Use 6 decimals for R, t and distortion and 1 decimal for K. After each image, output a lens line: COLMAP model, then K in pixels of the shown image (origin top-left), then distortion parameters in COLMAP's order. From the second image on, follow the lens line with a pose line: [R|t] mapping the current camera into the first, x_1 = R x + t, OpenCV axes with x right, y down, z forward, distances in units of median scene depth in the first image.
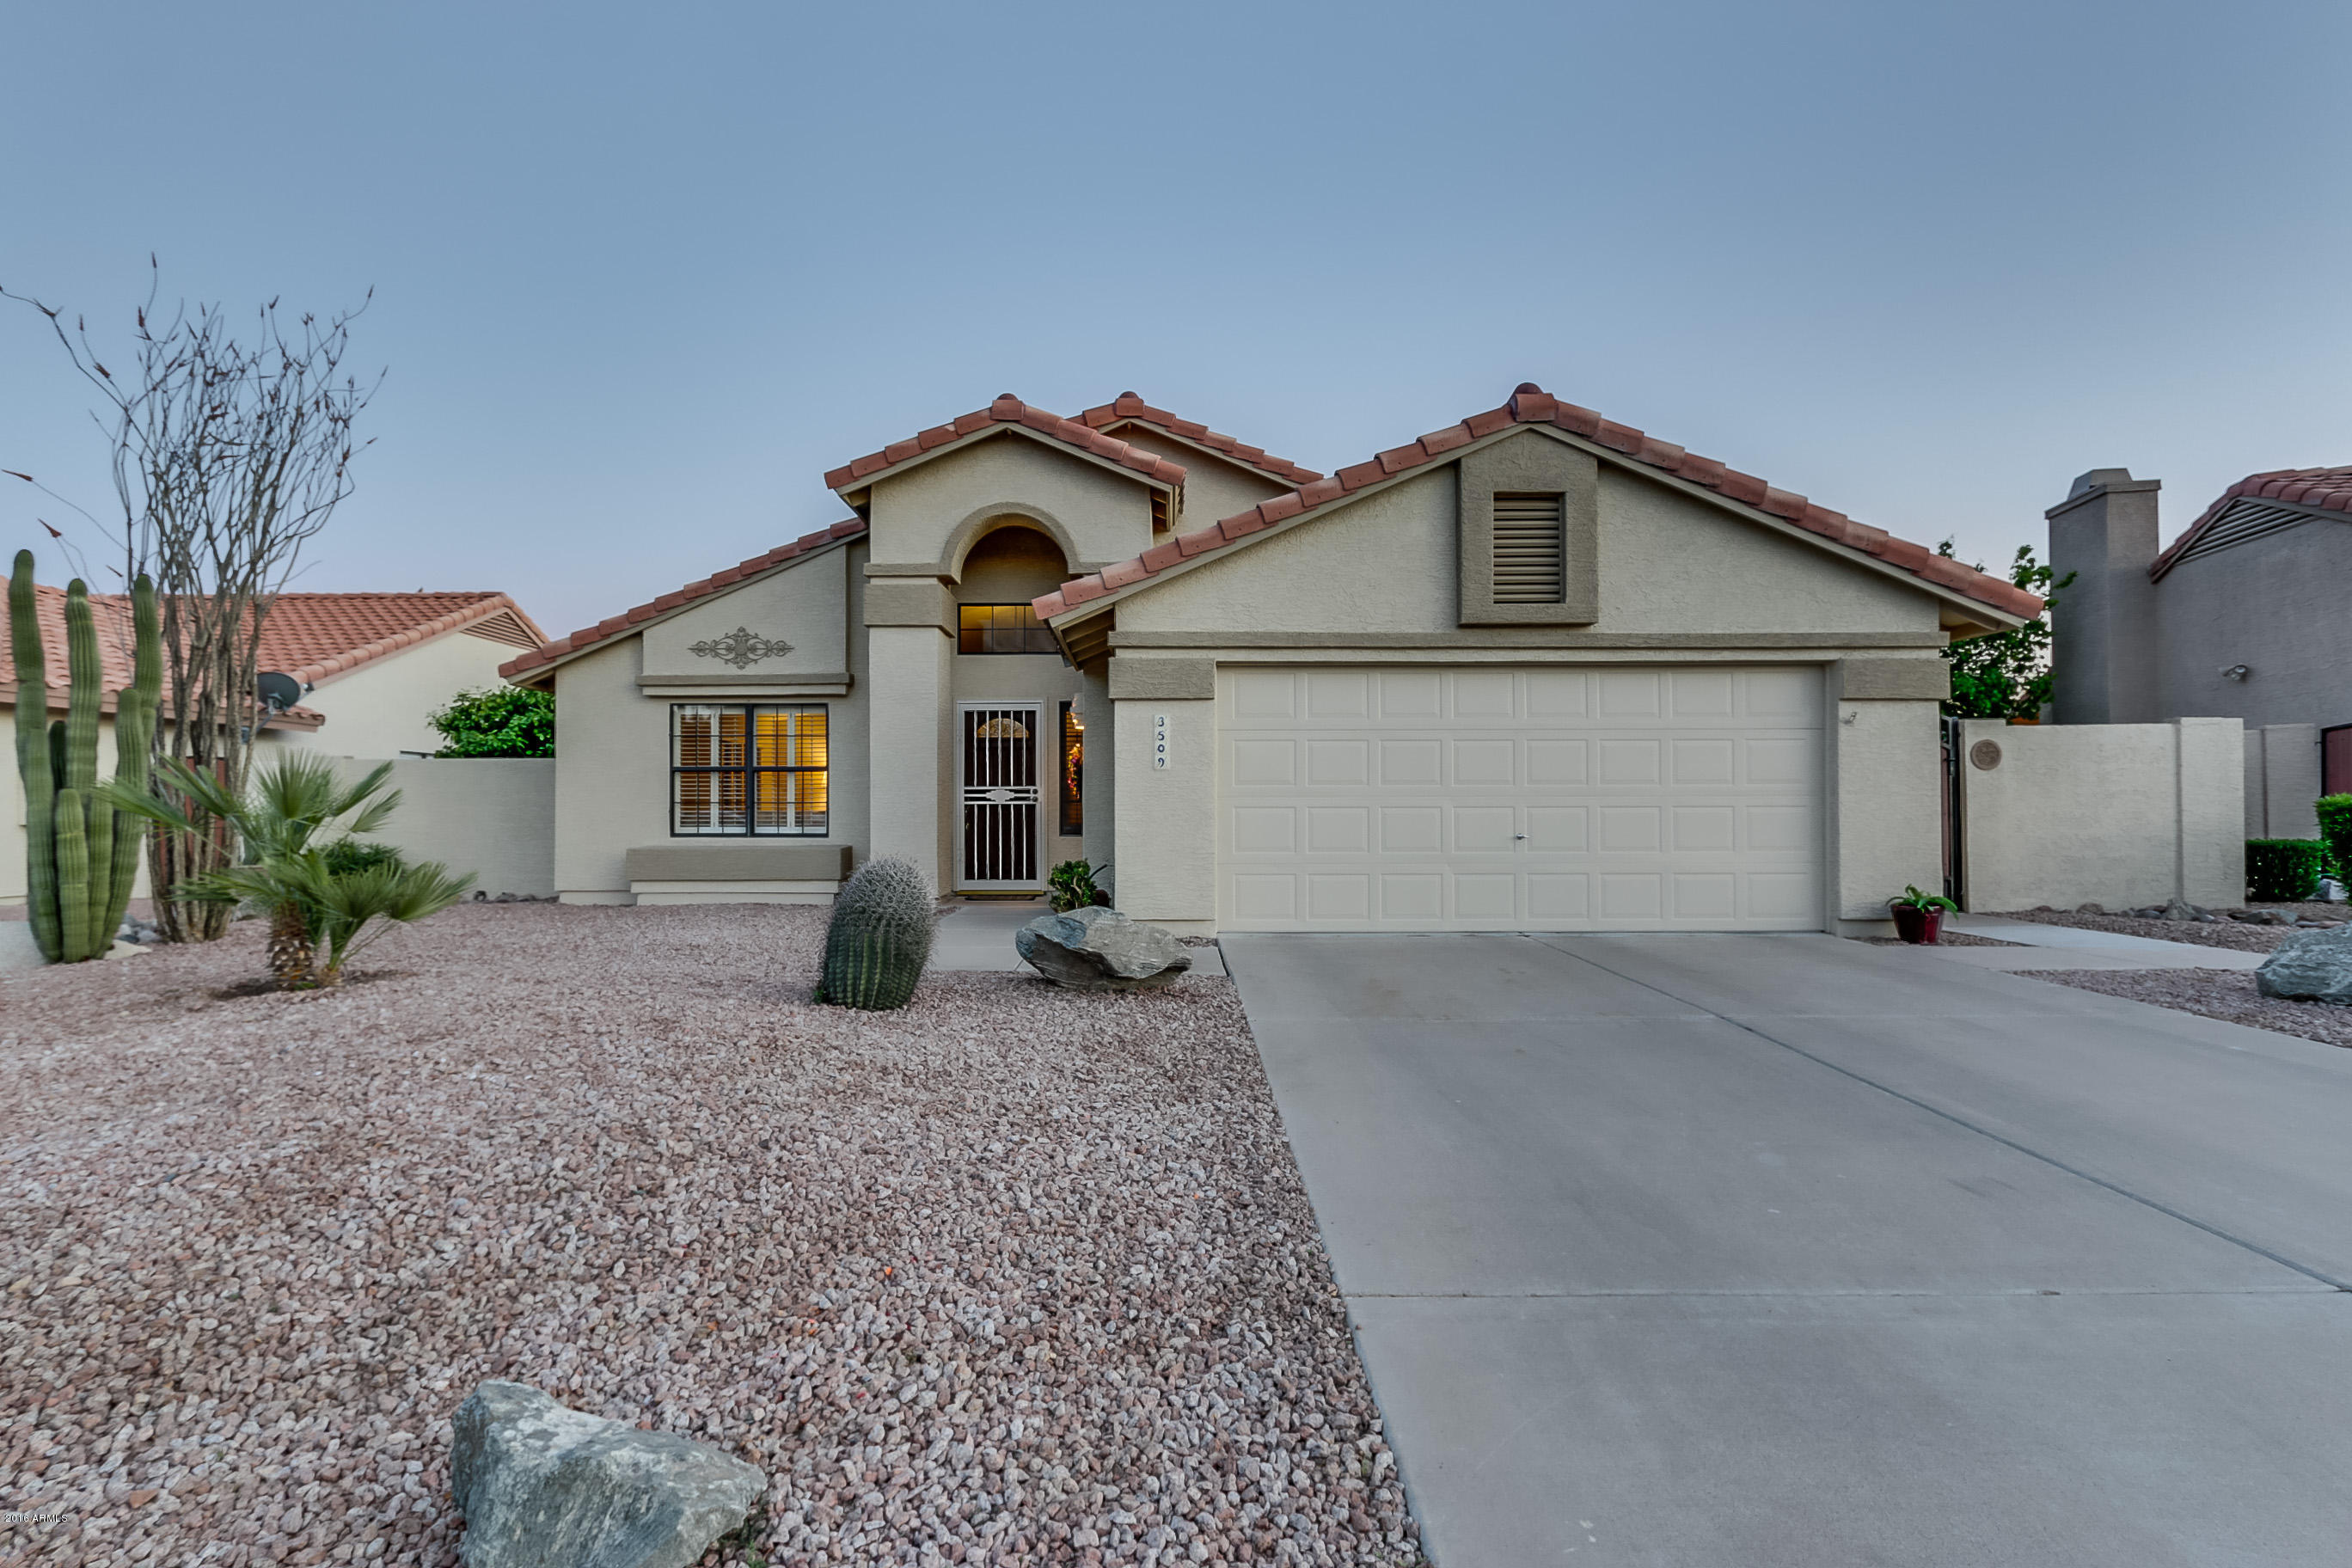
lens RADIAL K [[1074.8, 0, 1169.4], [0, 1074.8, 785.9], [0, 0, 1]] dist [-0.005783, -0.000114]
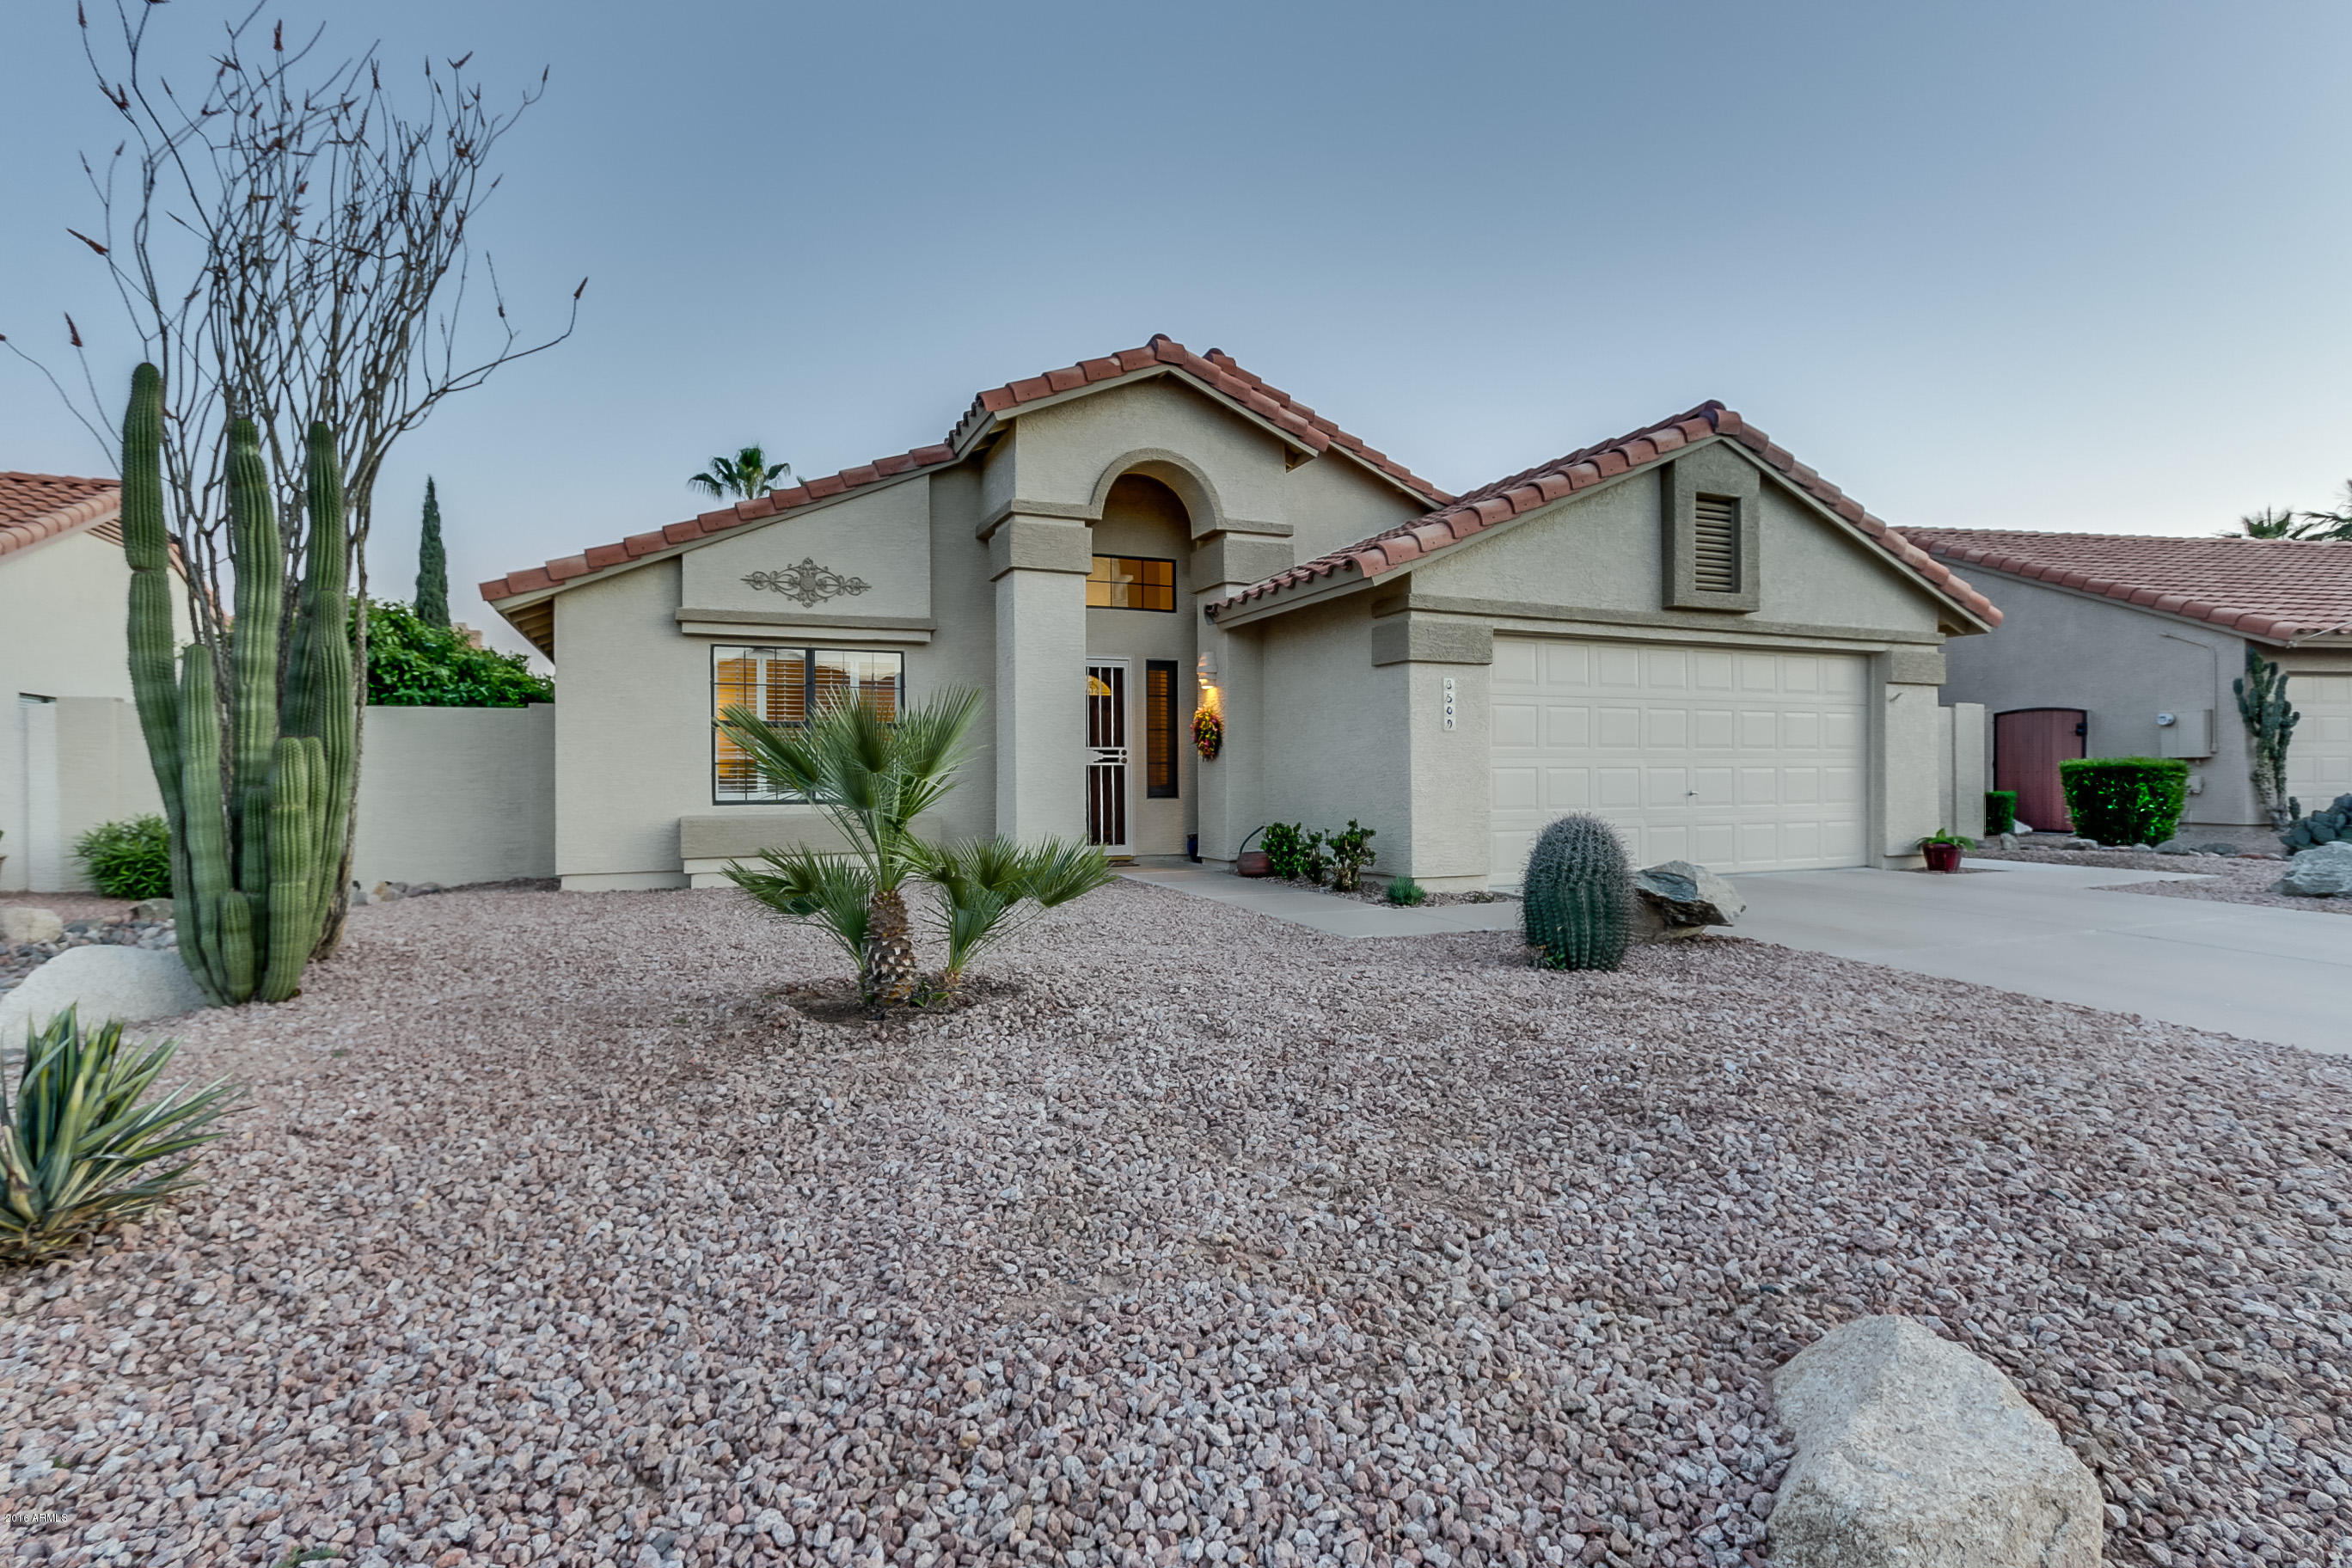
lens RADIAL K [[1074.8, 0, 1162.8], [0, 1074.8, 776.4], [0, 0, 1]] dist [-0.005783, -0.000114]
pose [[0.927847, -0.002784, 0.372951, -0.510119], [-0.005688, 0.999750, 0.021616, 0.006373], [-0.372918, -0.022178, 0.927599, 0.109115]]
